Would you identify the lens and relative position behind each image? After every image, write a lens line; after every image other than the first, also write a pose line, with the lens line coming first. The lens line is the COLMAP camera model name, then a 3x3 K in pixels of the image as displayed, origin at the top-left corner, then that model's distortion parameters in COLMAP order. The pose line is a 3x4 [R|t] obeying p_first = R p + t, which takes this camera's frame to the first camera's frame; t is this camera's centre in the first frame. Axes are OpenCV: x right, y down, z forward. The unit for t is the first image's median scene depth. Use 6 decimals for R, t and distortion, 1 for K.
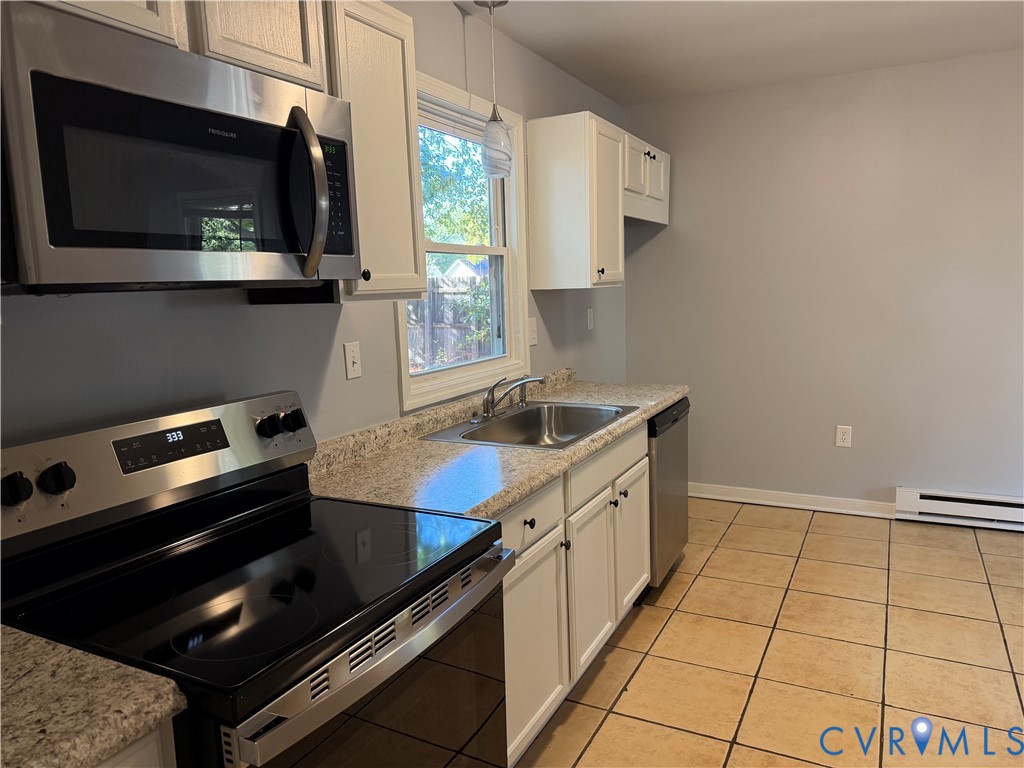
lens RADIAL K [[726.5, 0, 526.5], [0, 726.5, 385.4], [0, 0, 1]] dist [0.080888, -0.099418]
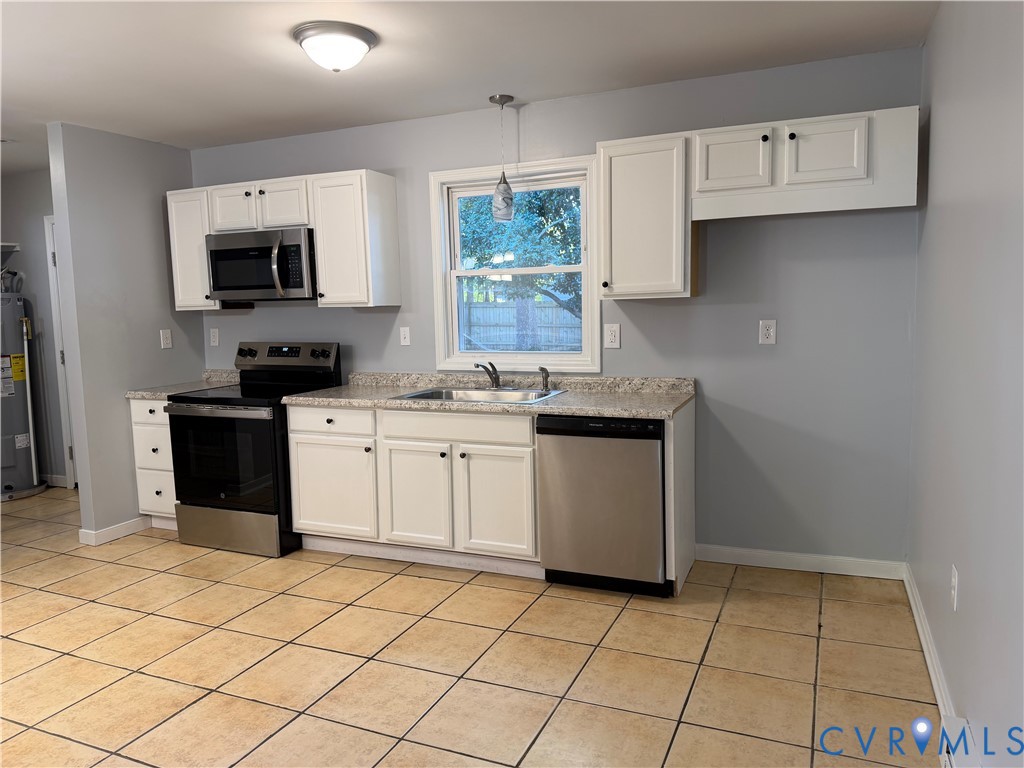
lens RADIAL K [[715.4, 0, 512.0], [0, 715.4, 384.0], [0, 0, 1]] dist [-0.000387, 0.000044]
pose [[0.051848, 0.139061, -0.988926, 1.348183], [-0.119367, 0.984021, 0.132113, -0.156393], [0.991496, 0.111195, 0.067619, 0.942062]]
